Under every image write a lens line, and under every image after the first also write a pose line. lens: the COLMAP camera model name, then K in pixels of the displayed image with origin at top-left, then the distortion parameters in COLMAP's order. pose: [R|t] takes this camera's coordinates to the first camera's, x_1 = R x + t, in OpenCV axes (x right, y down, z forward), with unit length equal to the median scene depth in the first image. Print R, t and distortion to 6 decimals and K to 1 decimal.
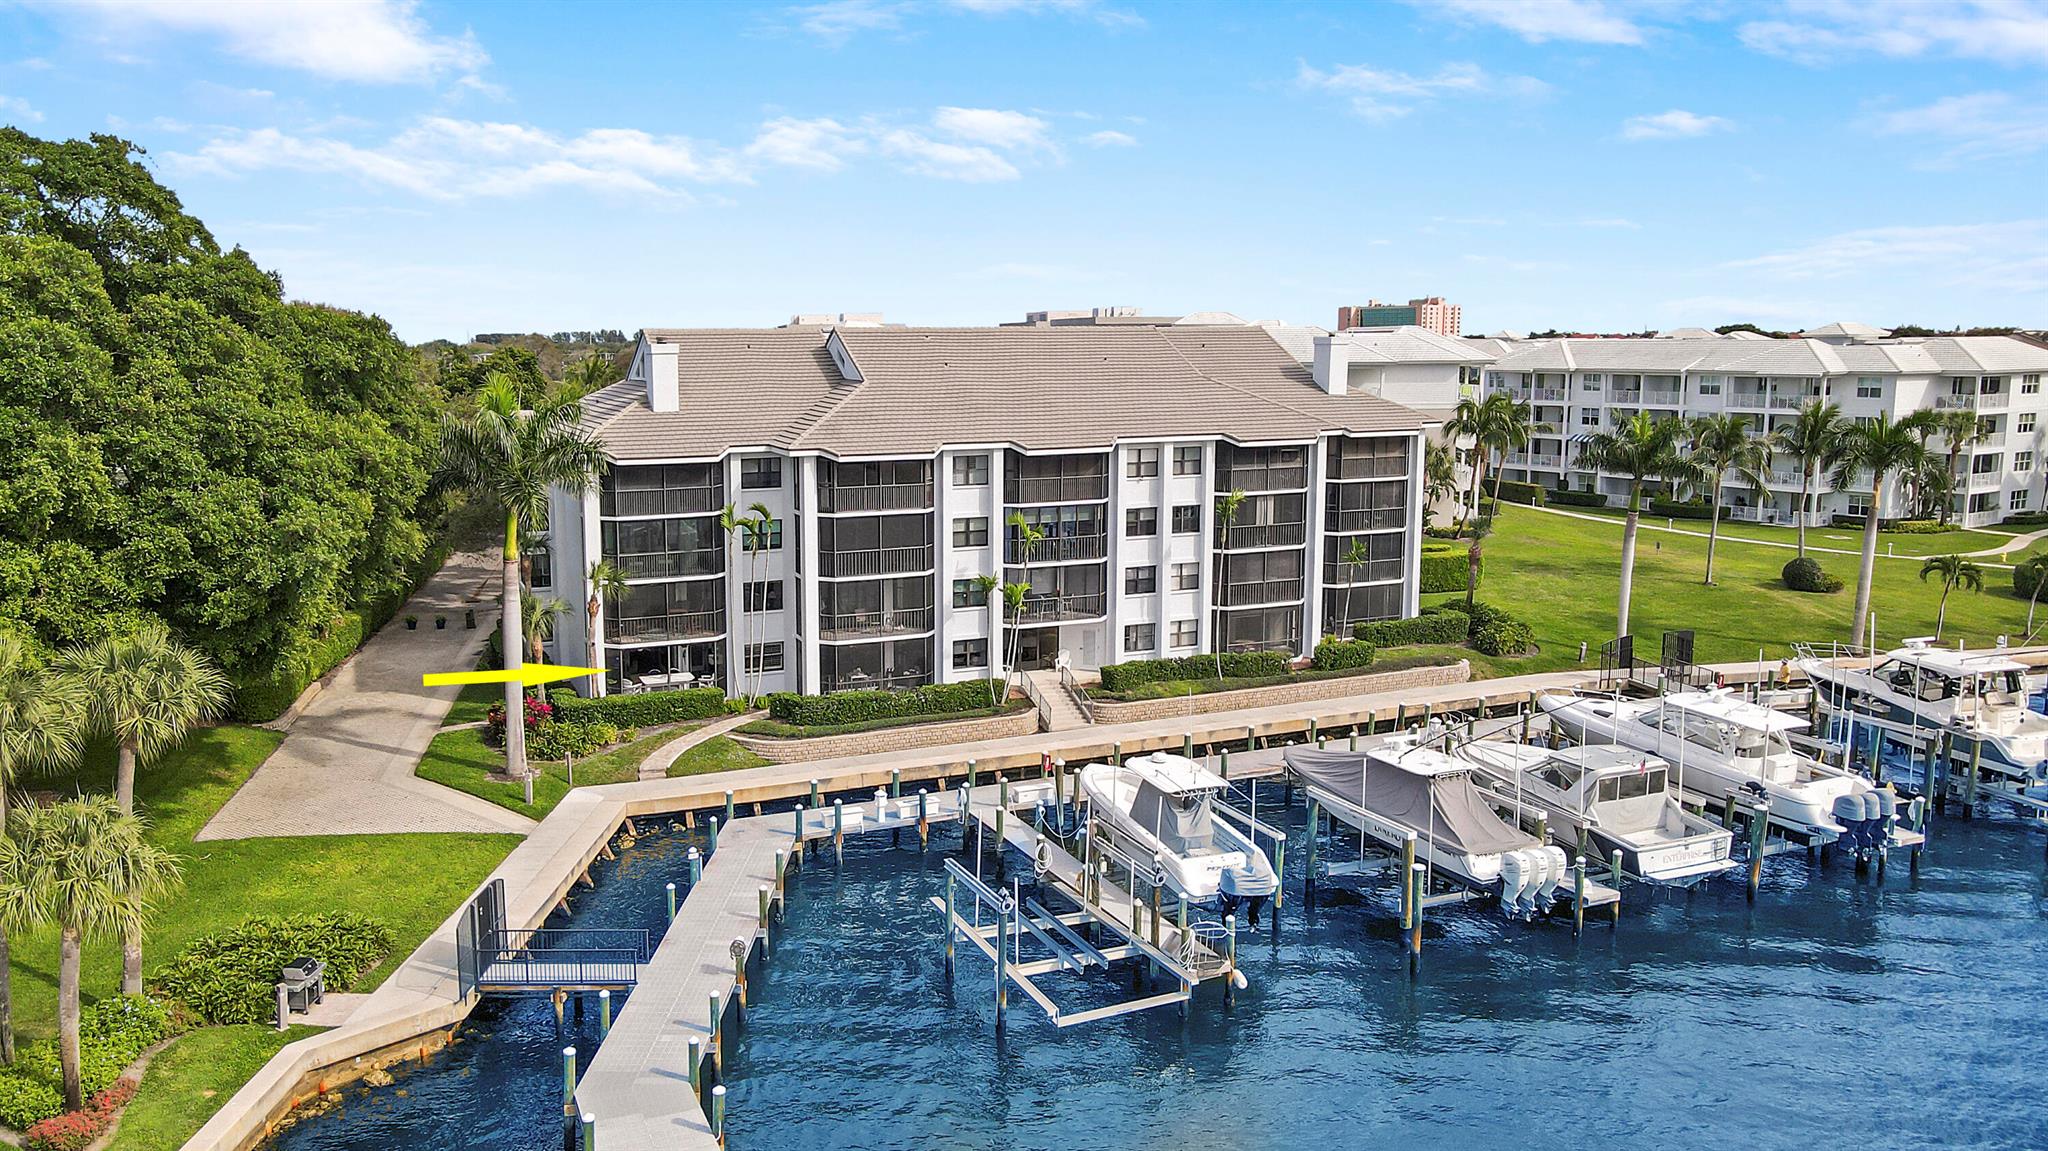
lens RADIAL K [[1493.6, 0, 1024.0], [0, 1493.6, 575.5], [0, 0, 1]] dist [0.002436, 0.000286]
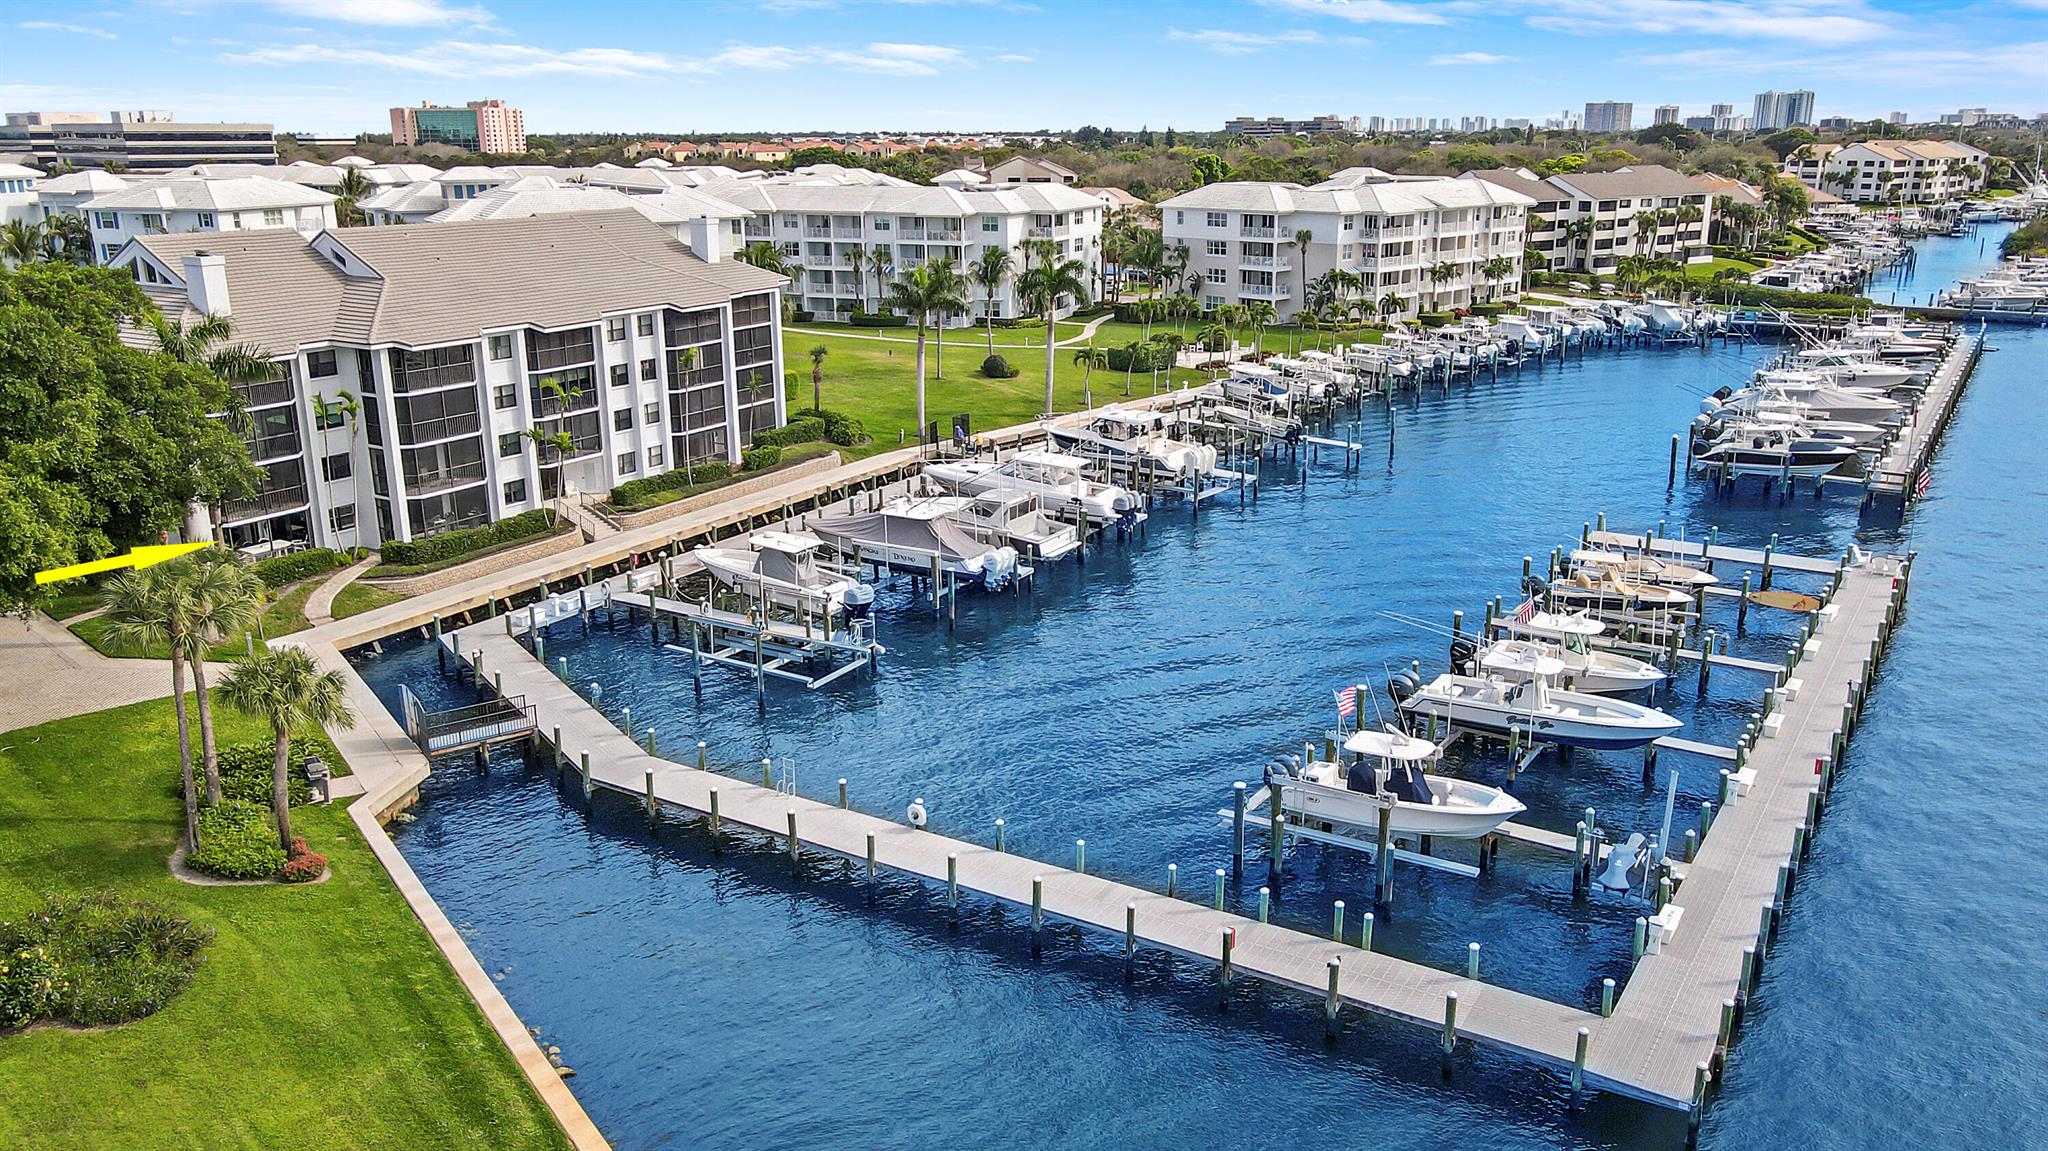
lens RADIAL K [[1493.6, 0, 1024.0], [0, 1493.6, 575.5], [0, 0, 1]] dist [0.002436, 0.000286]
pose [[0.811173, -0.166112, 0.560718, -0.412714], [0.089187, 0.982734, 0.162109, -0.045787], [-0.577965, -0.081490, 0.811982, -0.295043]]
